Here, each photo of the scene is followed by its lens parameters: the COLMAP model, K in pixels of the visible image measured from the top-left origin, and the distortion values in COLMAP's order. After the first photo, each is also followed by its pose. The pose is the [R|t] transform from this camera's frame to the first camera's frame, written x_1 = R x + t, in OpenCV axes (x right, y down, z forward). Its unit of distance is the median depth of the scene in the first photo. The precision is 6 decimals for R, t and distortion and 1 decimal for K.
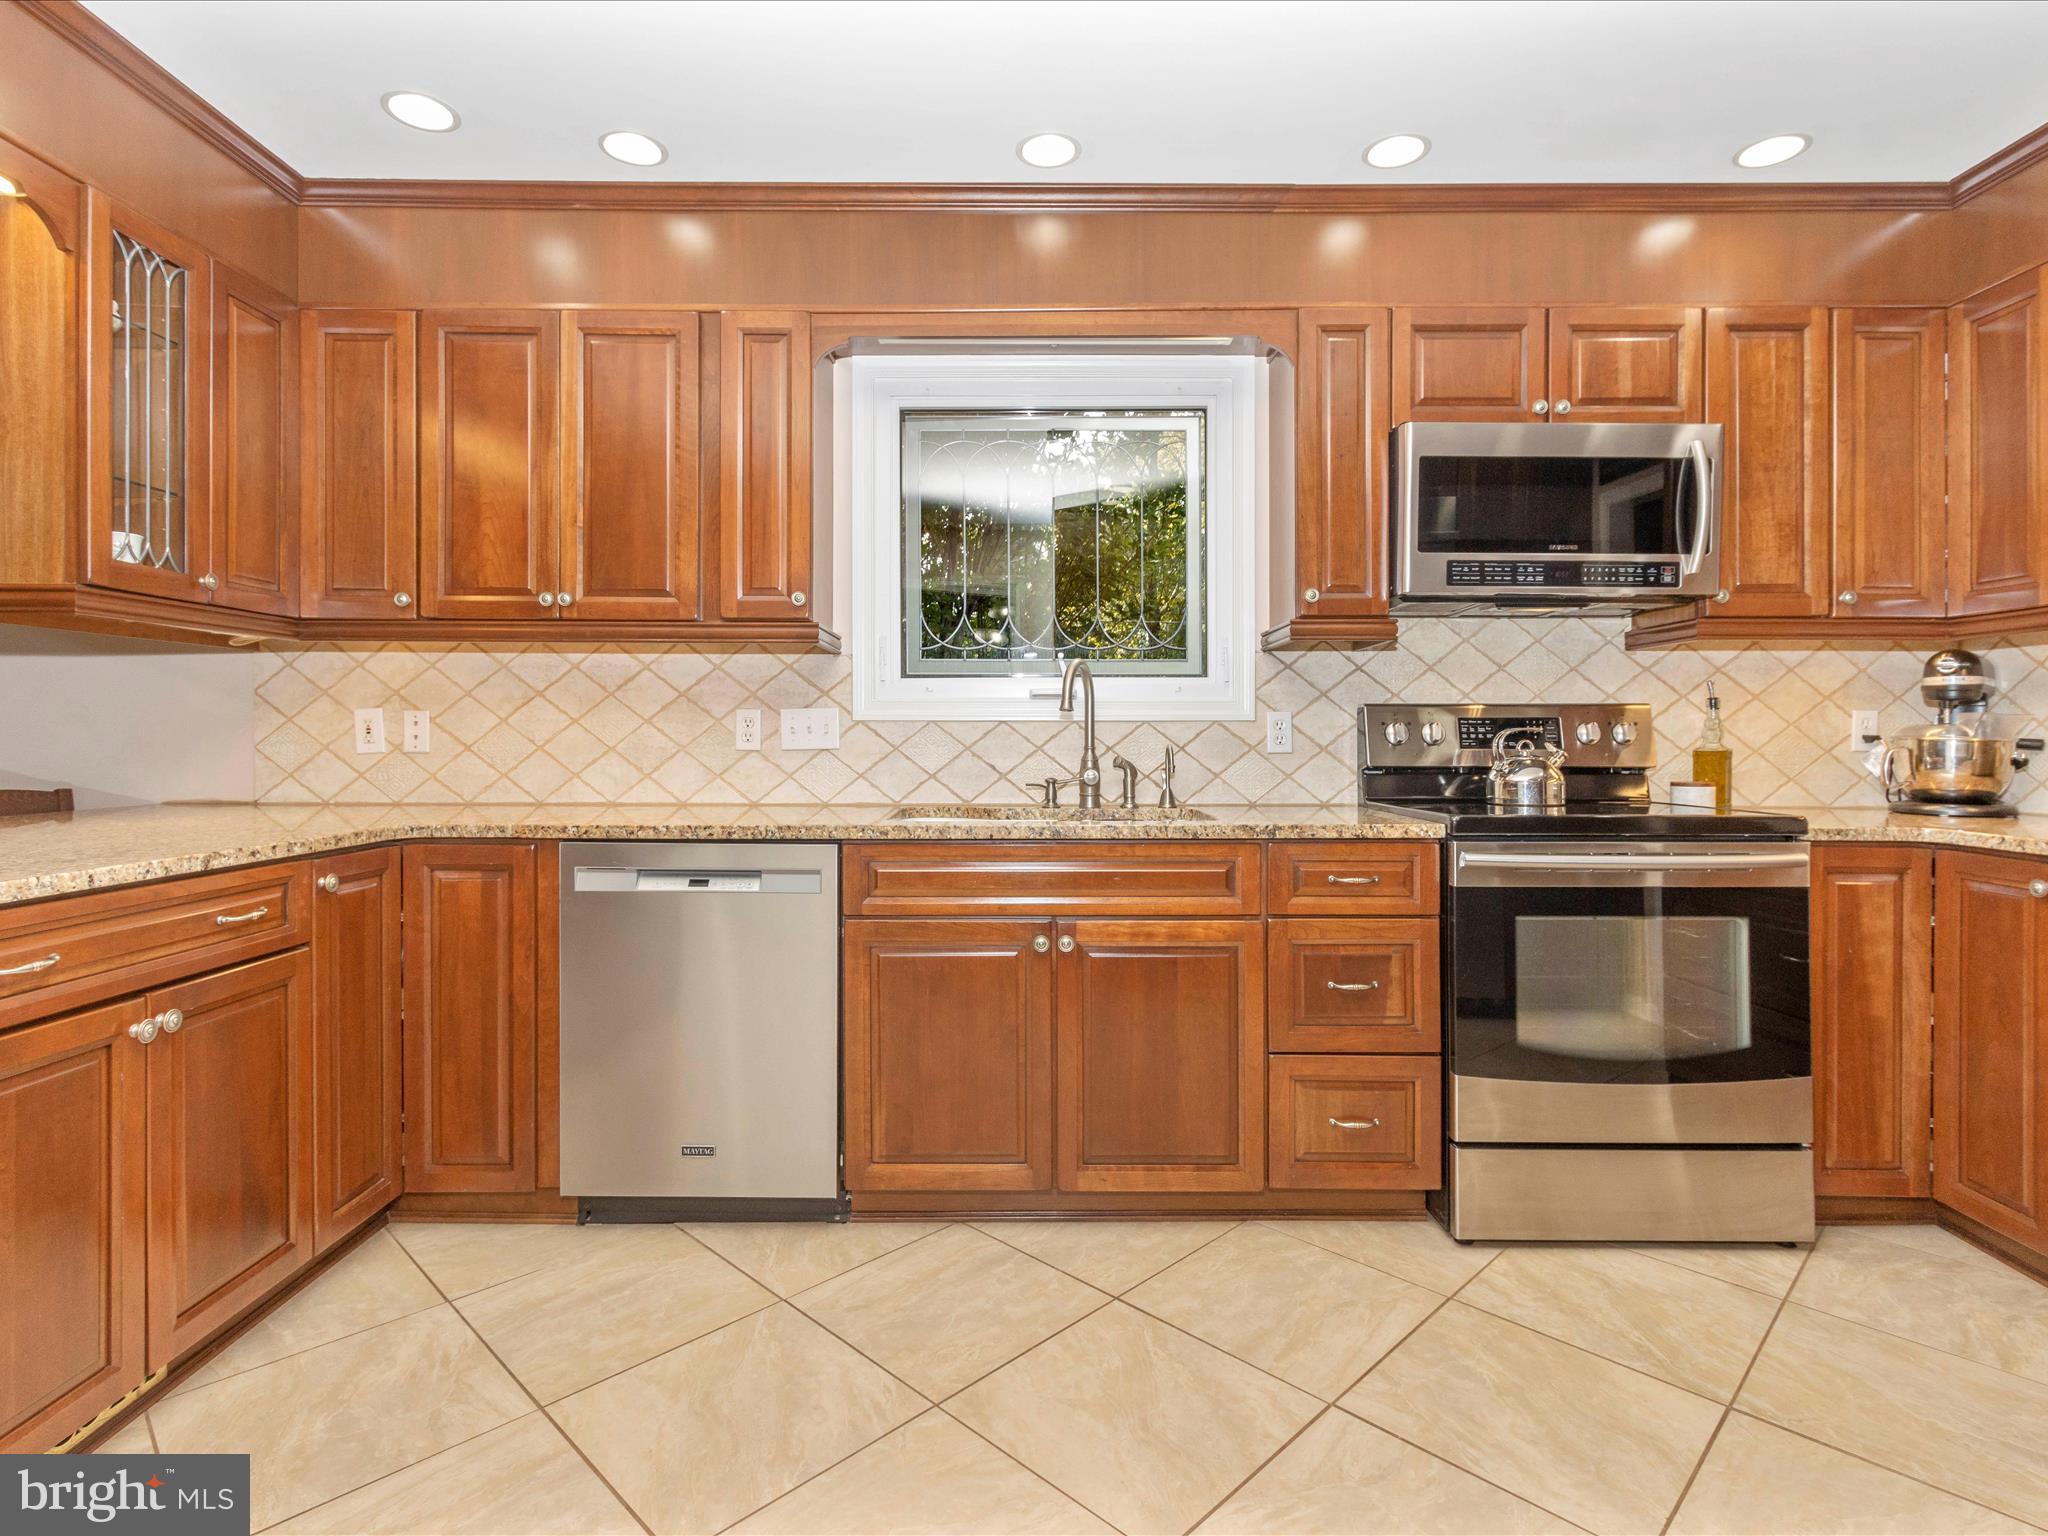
lens RADIAL K [[1050.4, 0, 1011.0], [0, 1050.4, 745.6], [0, 0, 1]] dist [0.004067, 0.000539]
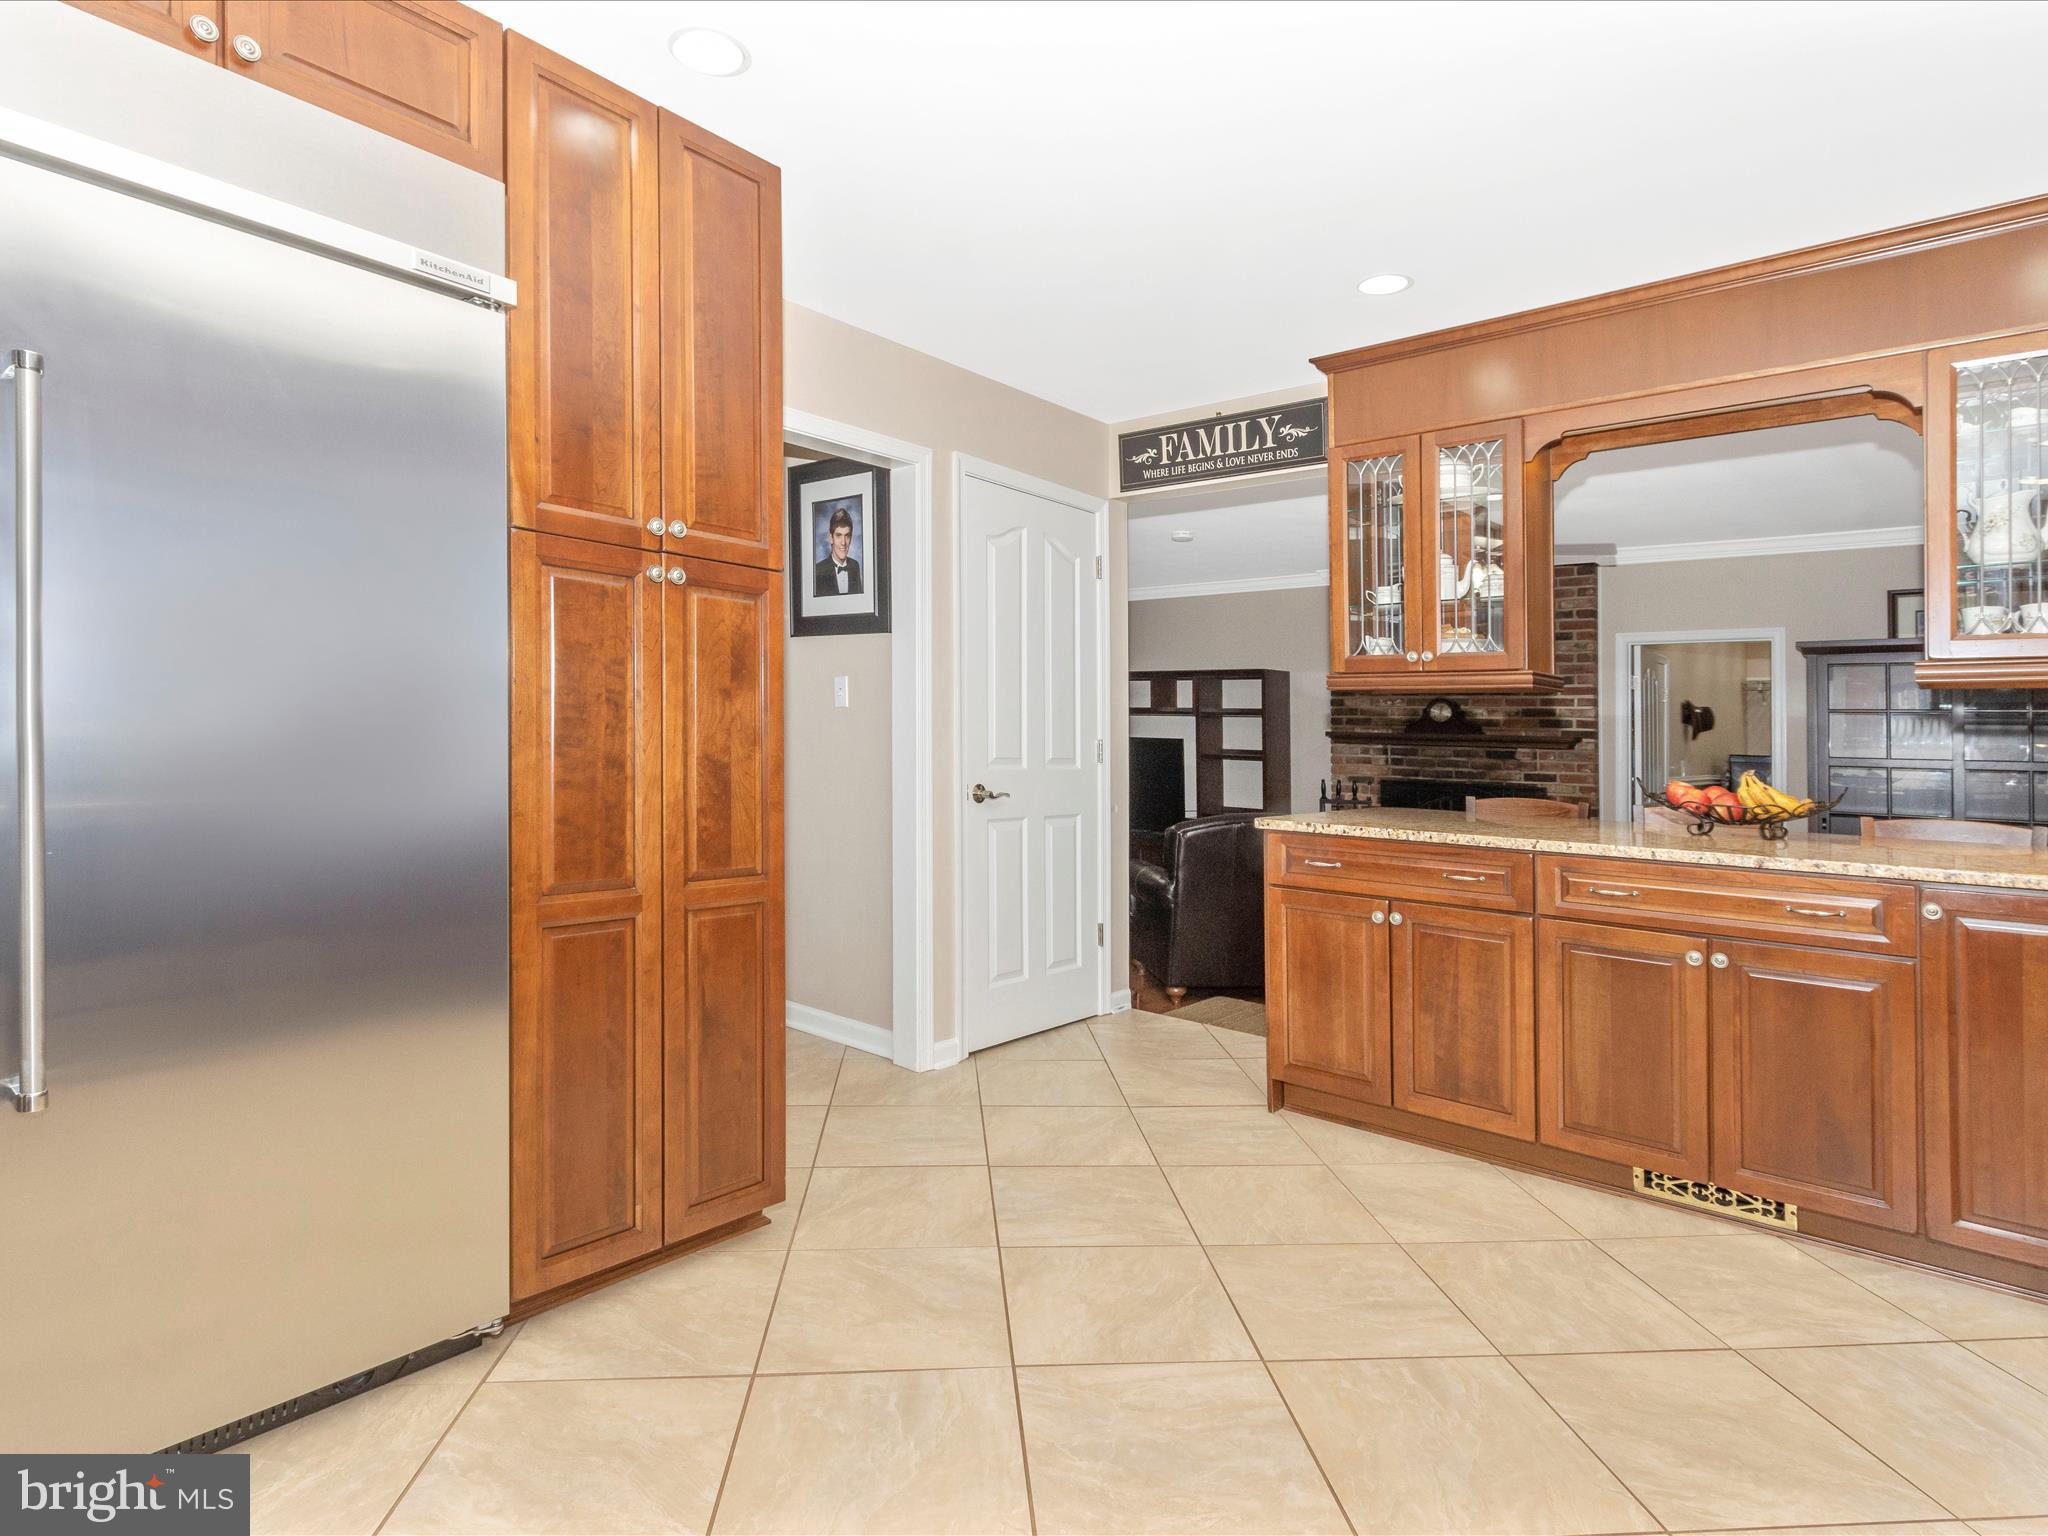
lens RADIAL K [[1069.2, 0, 1054.7], [0, 1069.2, 767.4], [0, 0, 1]] dist [-0.004655, -0.001128]
pose [[-0.635104, 0.001117, -0.772426, 0.708221], [-0.030890, 0.999162, 0.026843, -0.017993], [0.771809, 0.040908, -0.634537, 0.856955]]
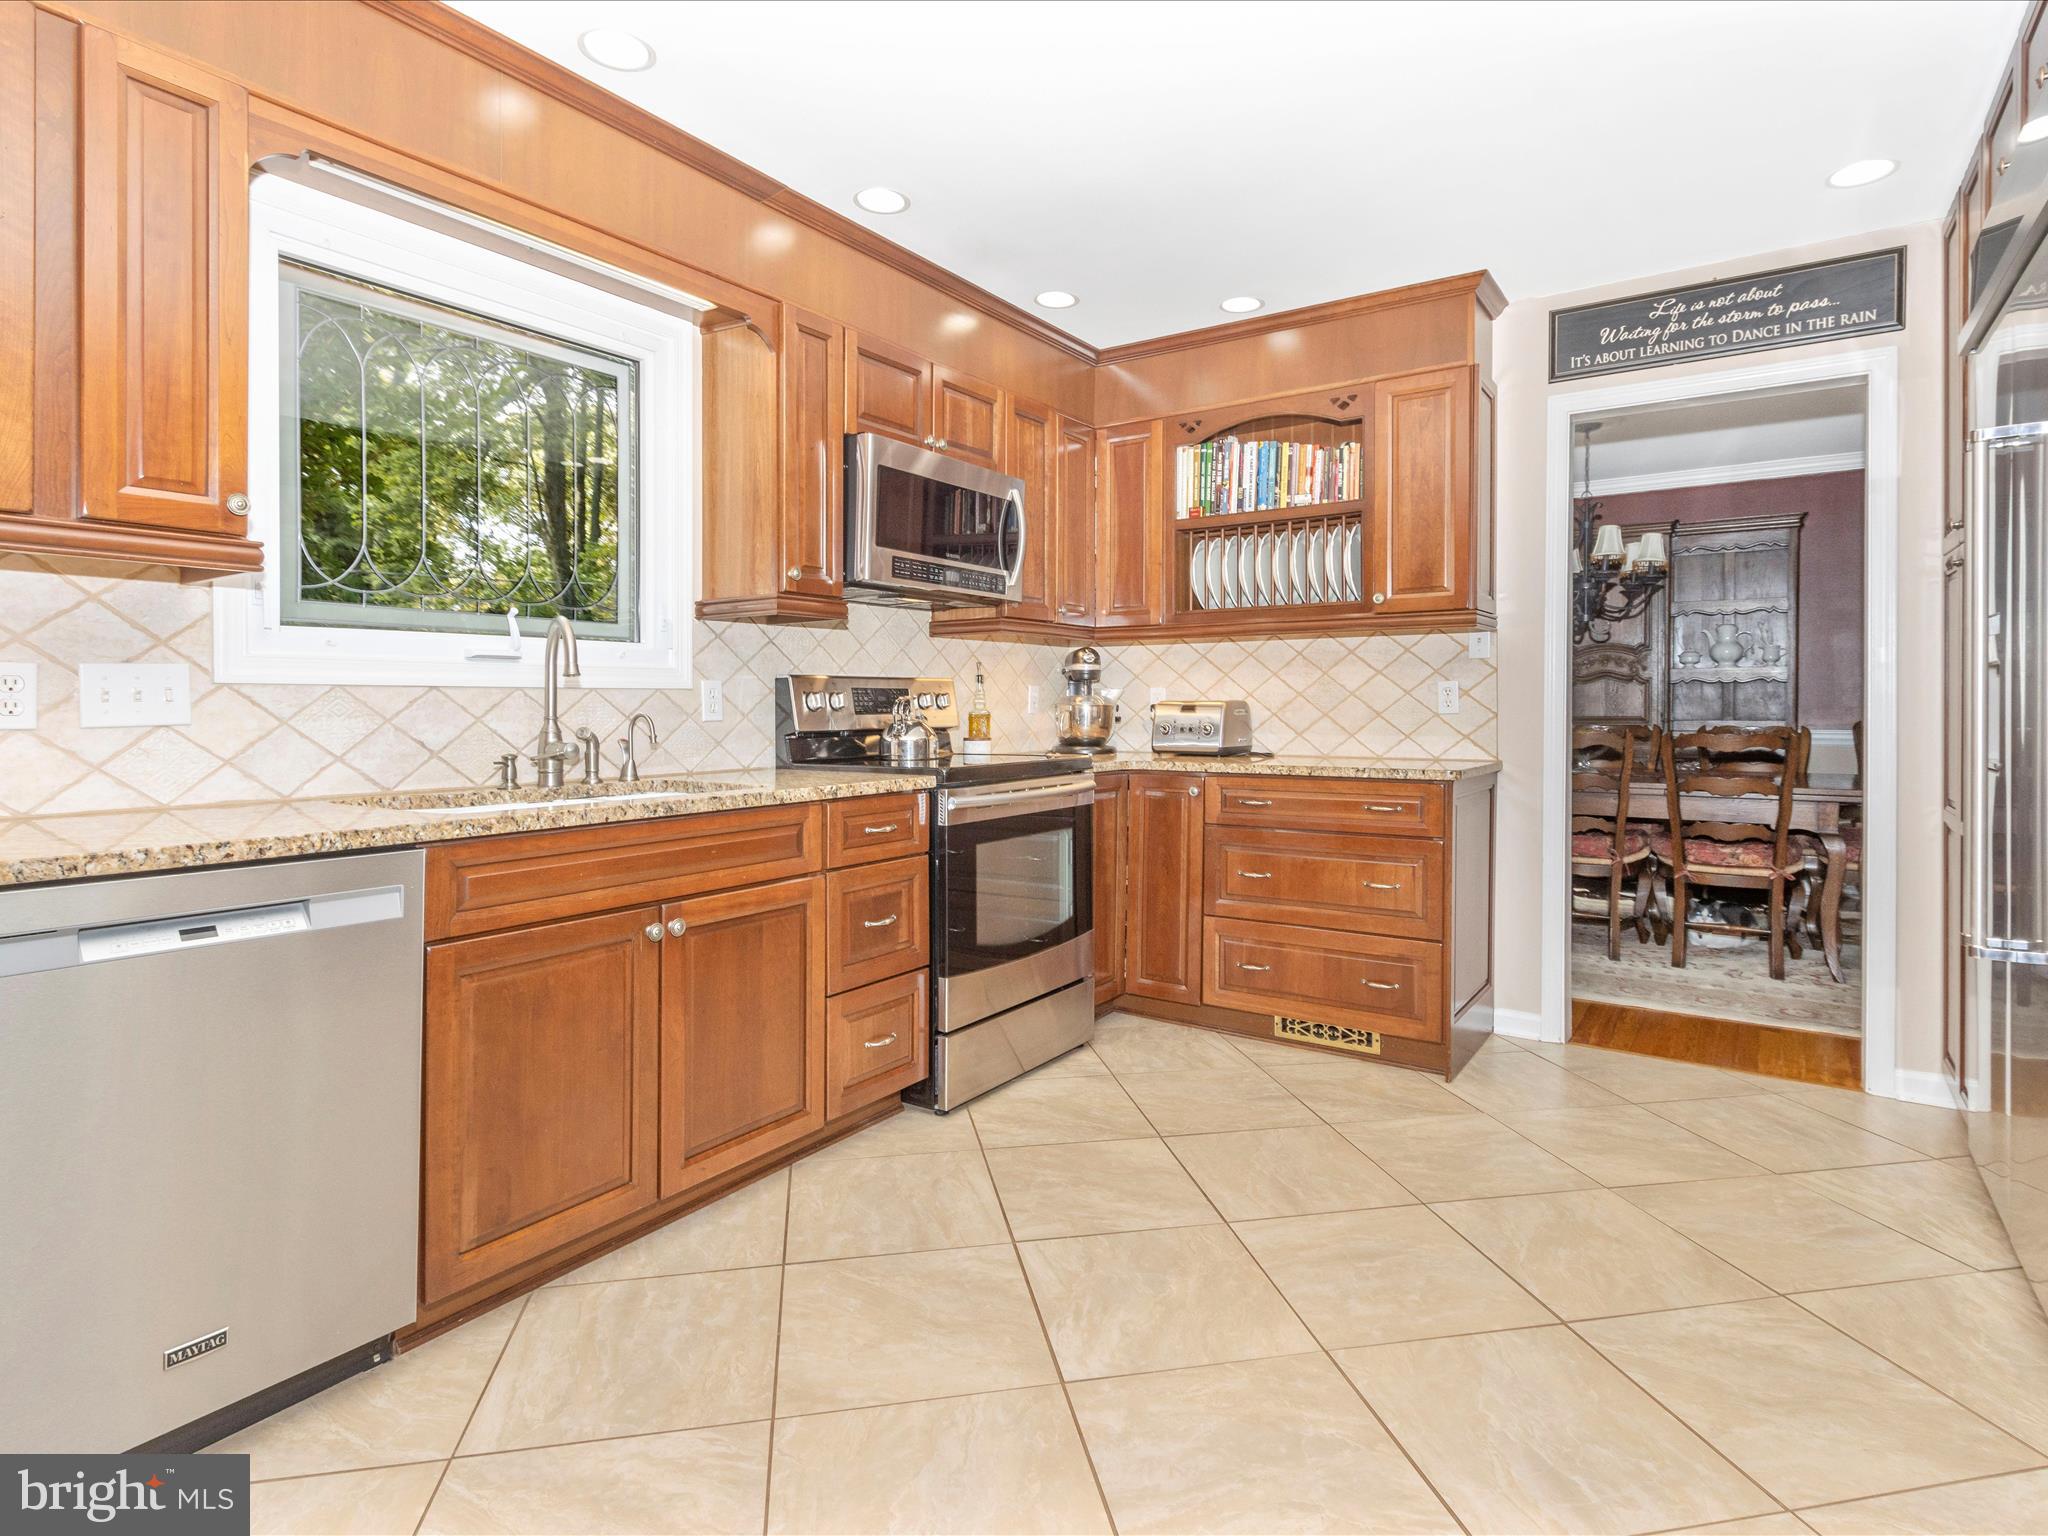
lens RADIAL K [[1092.7, 0, 1012.2], [0, 1092.7, 709.2], [0, 0, 1]] dist [-0.001278, 0.000790]
pose [[0.560696, -0.006462, 0.827997, -0.564643], [0.011144, 0.999938, 0.000258, -0.001403], [-0.827947, 0.009082, 0.560733, 0.205103]]
